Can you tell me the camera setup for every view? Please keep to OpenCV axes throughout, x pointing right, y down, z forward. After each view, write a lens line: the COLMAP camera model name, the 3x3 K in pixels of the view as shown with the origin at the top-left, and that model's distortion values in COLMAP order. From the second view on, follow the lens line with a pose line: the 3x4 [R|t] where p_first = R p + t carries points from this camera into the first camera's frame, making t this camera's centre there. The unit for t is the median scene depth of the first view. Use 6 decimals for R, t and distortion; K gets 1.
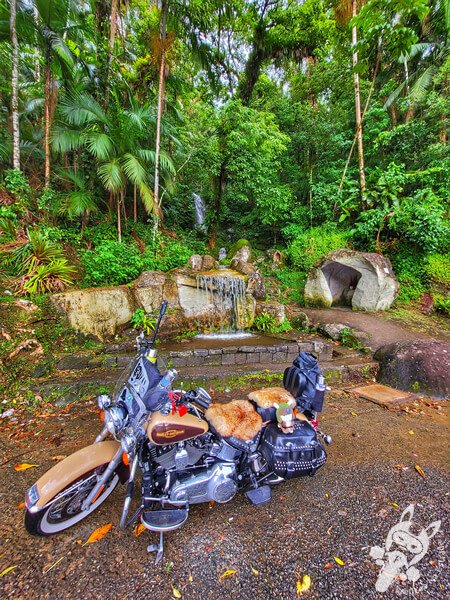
lens RADIAL K [[231.2, 0, 229.2], [0, 231.2, 304.3], [0, 0, 1]] dist [0.004130, -0.001311]
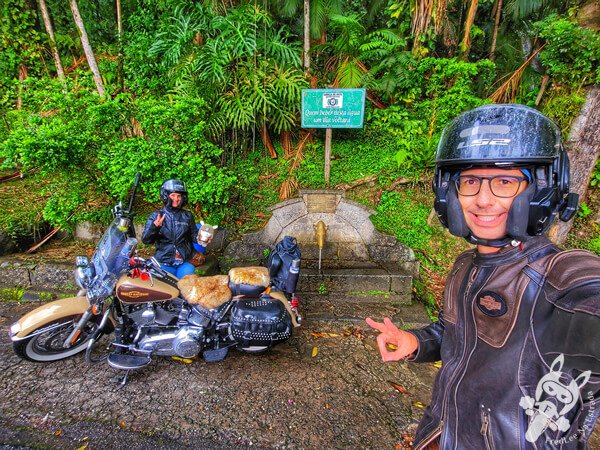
lens RADIAL K [[279.5, 0, 300.9], [0, 279.5, 218.0], [0, 0, 1]] dist [0.007416, -0.000605]
pose [[0.992958, 0.084012, -0.083527, 0.146430], [-0.069342, 0.983818, 0.165210, -0.019408], [0.096055, -0.158255, 0.982715, -0.045135]]
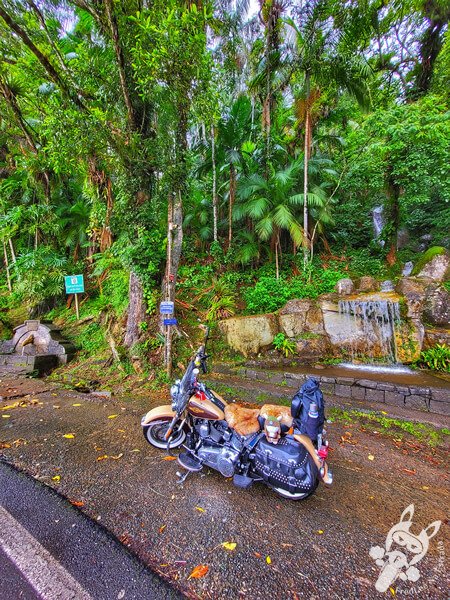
lens RADIAL K [[235.4, 0, 230.1], [0, 235.4, 305.2], [0, 0, 1]] dist [-0.012401, 0.001415]
pose [[0.703395, -0.047020, -0.709243, 0.257554], [-0.025337, 0.995517, -0.091127, -0.005311], [0.710348, 0.082068, 0.699050, -0.006674]]
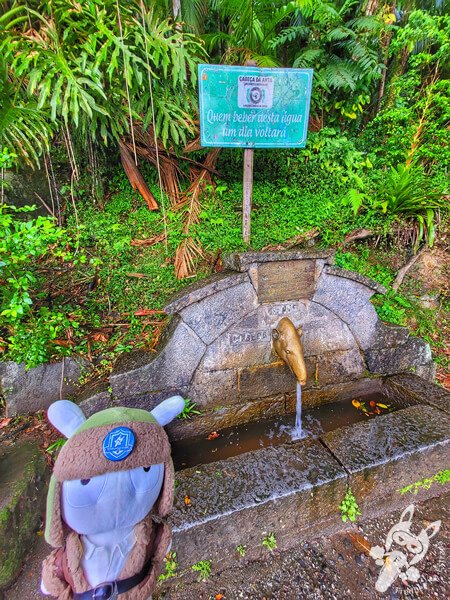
lens RADIAL K [[231.2, 0, 228.0], [0, 231.2, 300.1], [0, 0, 1]] dist [0.004130, -0.001311]
pose [[0.987813, -0.024427, 0.153716, 0.042101], [-0.009551, 0.976232, 0.216515, 0.015941], [-0.155352, -0.215345, 0.964102, 0.351511]]
